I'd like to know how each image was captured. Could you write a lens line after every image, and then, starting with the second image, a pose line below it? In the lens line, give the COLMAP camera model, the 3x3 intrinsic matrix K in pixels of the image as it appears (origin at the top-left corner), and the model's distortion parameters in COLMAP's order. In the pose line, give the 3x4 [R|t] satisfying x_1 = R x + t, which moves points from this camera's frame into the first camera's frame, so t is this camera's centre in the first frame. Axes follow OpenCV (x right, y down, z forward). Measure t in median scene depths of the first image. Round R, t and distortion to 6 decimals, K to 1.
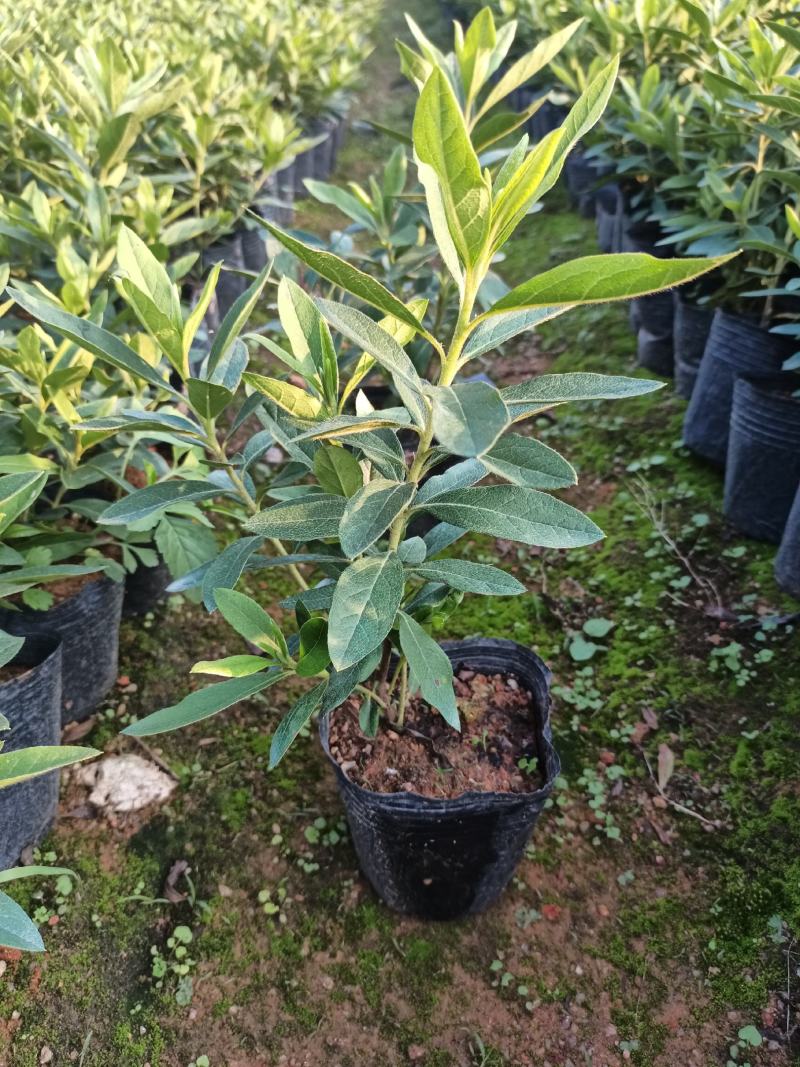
lens RADIAL K [[769.4, 0, 400.0], [0, 769.4, 533.5], [0, 0, 1]] dist [-0.013204, -0.009685]
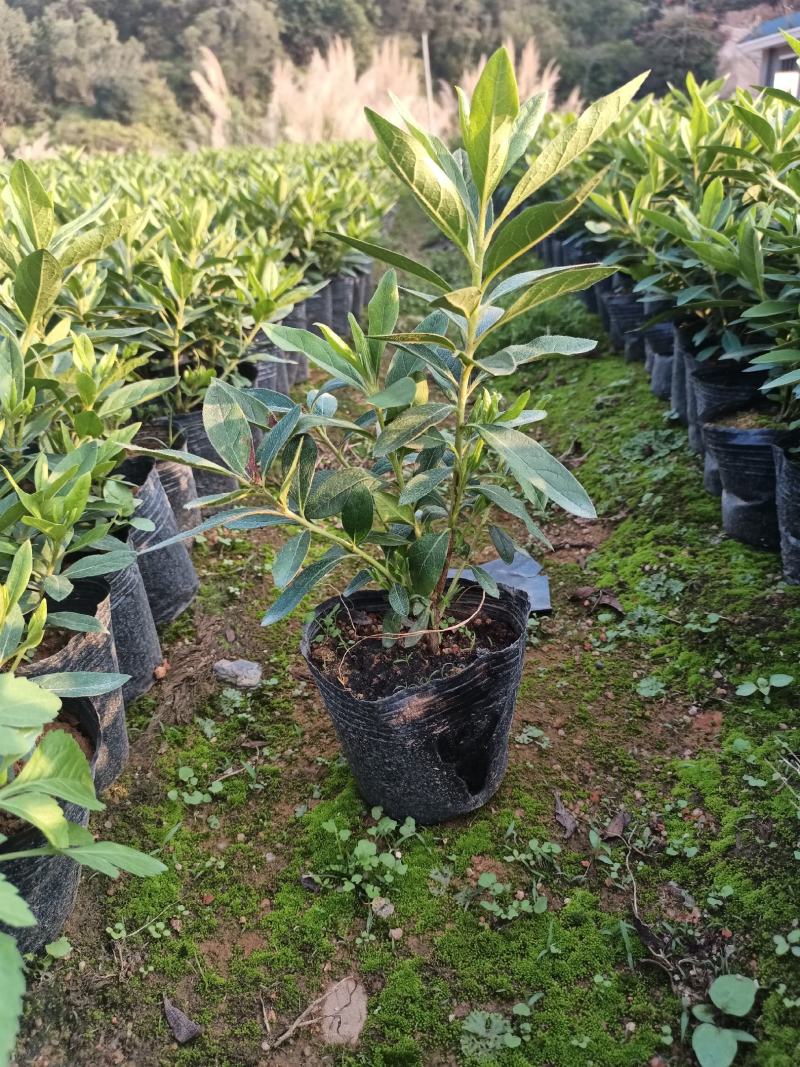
lens RADIAL K [[773.1, 0, 400.0], [0, 773.1, 533.5], [0, 0, 1]] dist [0.000016, -0.004634]
pose [[0.998024, -0.029177, -0.055646, 0.027345], [0.018541, 0.982965, -0.182857, -0.089996], [0.060033, 0.181464, 0.981564, 0.224769]]
